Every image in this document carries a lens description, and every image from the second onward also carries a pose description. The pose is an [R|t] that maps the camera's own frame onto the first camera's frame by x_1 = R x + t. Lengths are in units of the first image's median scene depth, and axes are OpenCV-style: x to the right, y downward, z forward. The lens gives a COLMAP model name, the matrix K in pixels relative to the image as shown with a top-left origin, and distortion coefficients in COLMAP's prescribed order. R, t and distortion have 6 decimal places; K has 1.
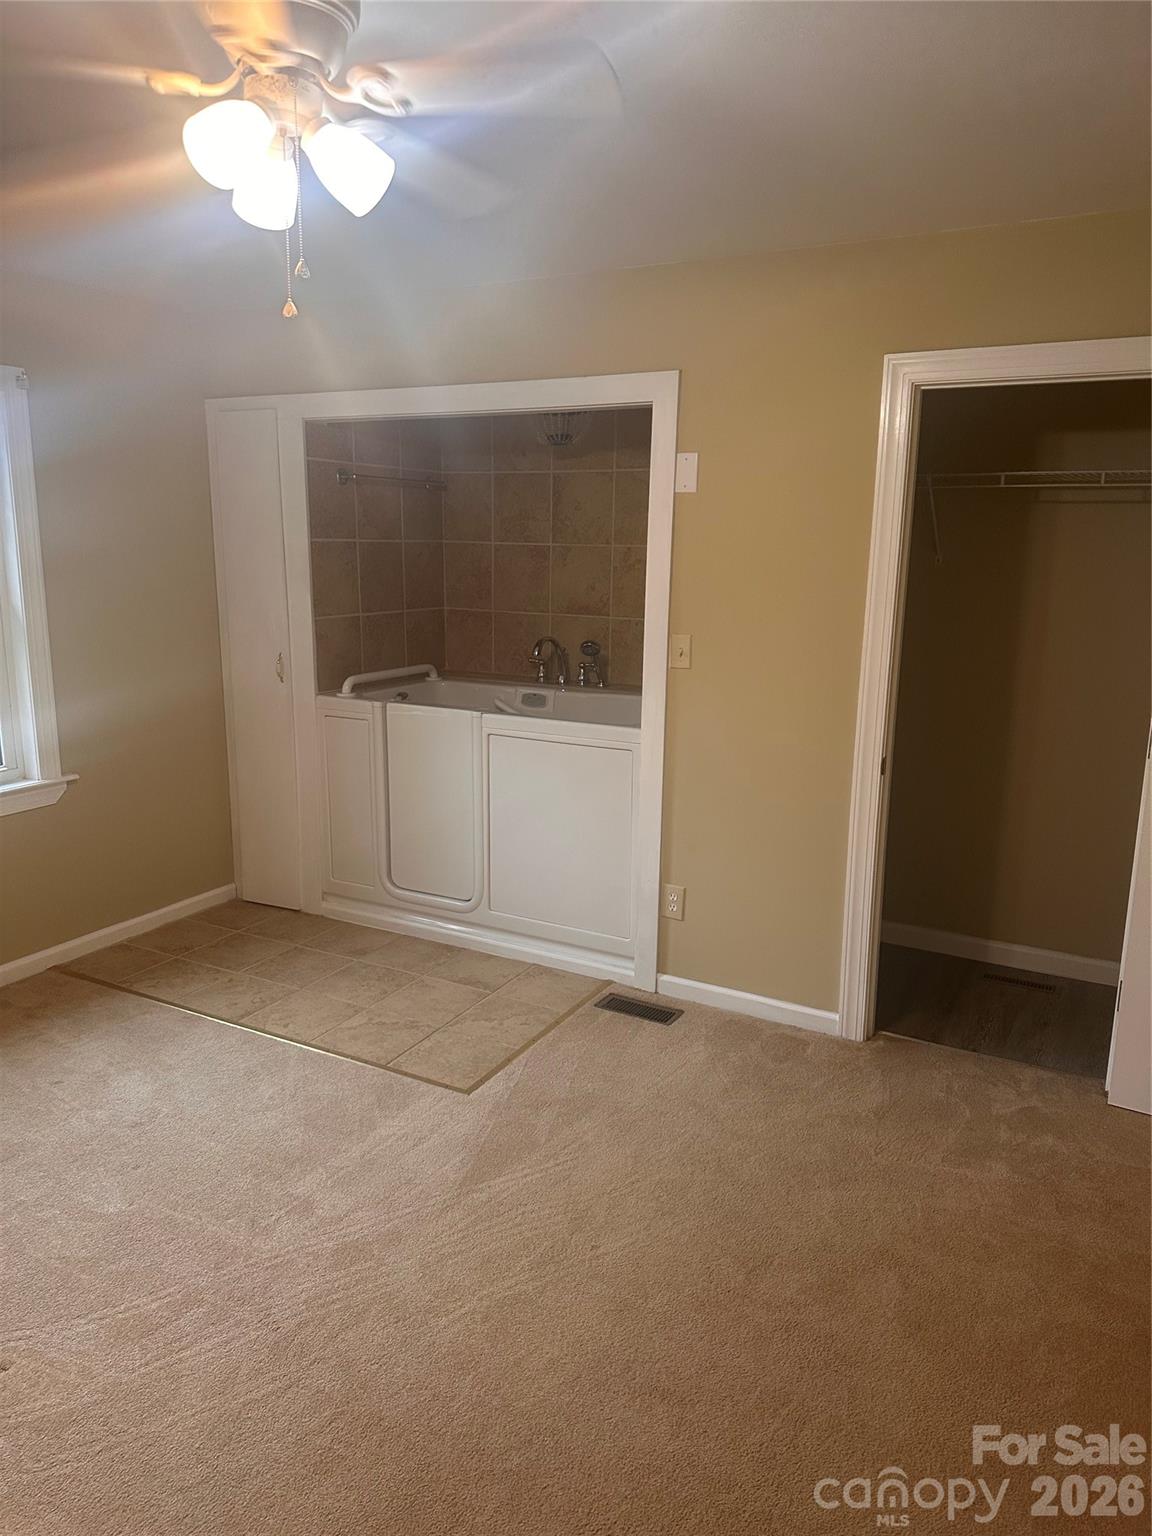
lens RADIAL K [[1091.5, 0, 581.0], [0, 1091.5, 759.7], [0, 0, 1]] dist [0.058349, -0.067074]
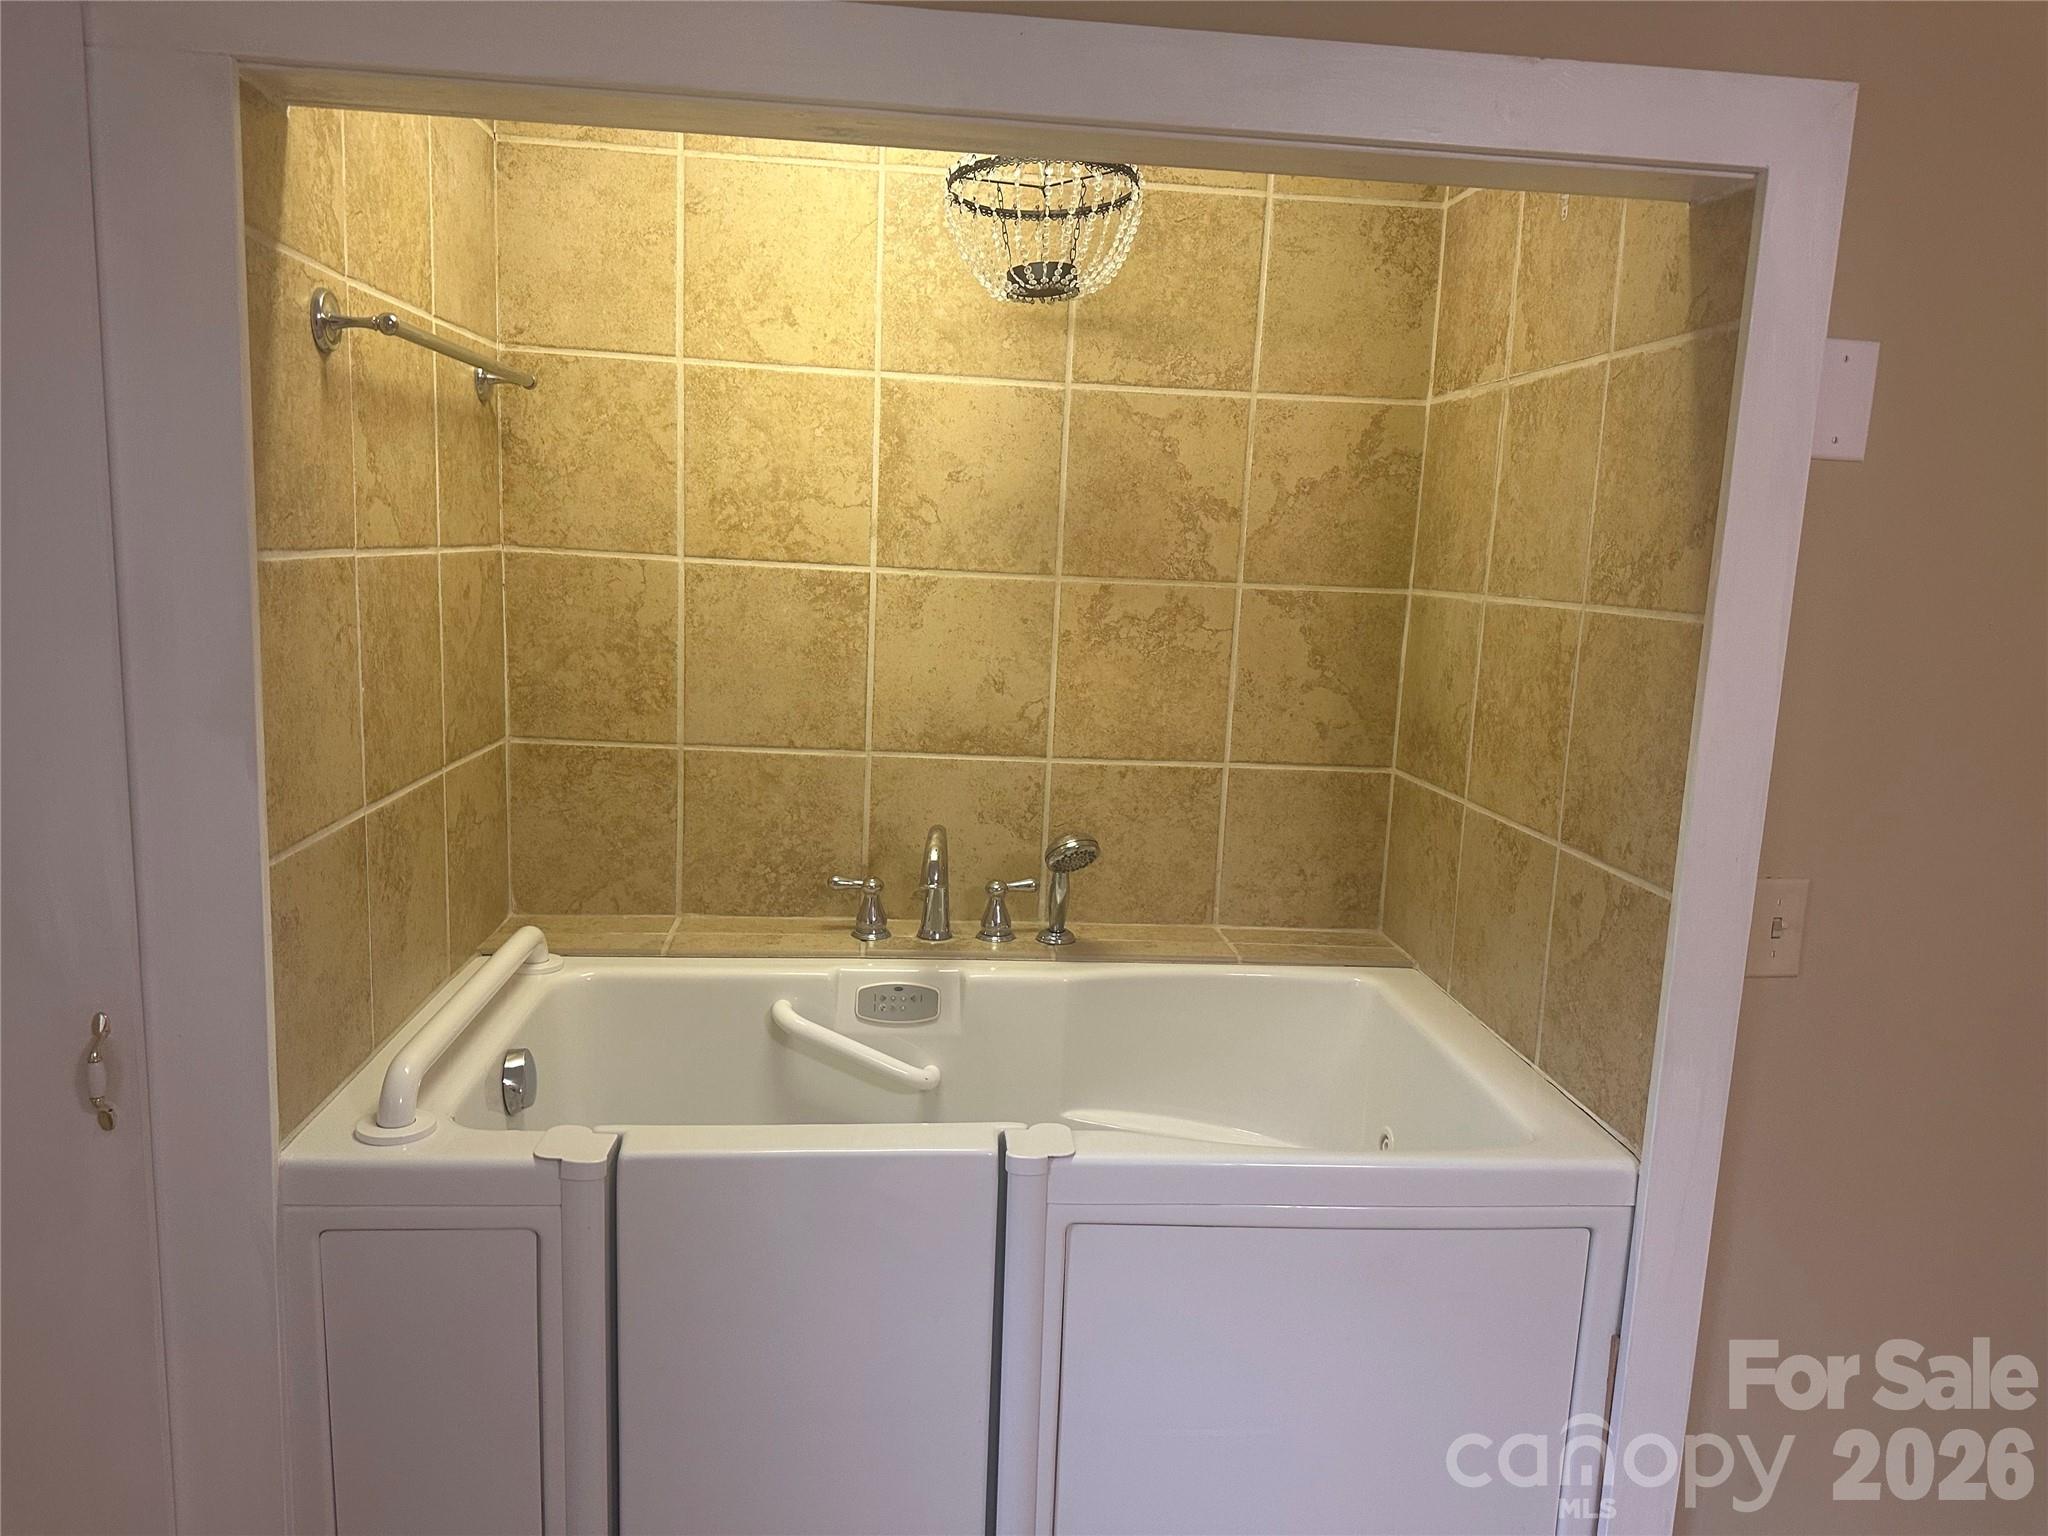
lens RADIAL K [[1455.3, 0, 1029.7], [0, 1455.3, 763.3], [0, 0, 1]] dist [0.058349, -0.067074]
pose [[0.831378, -0.056785, 0.552798, -0.262358], [0.077183, 0.996923, -0.013672, -0.120993], [-0.550321, 0.054033, 0.833203, 0.564533]]
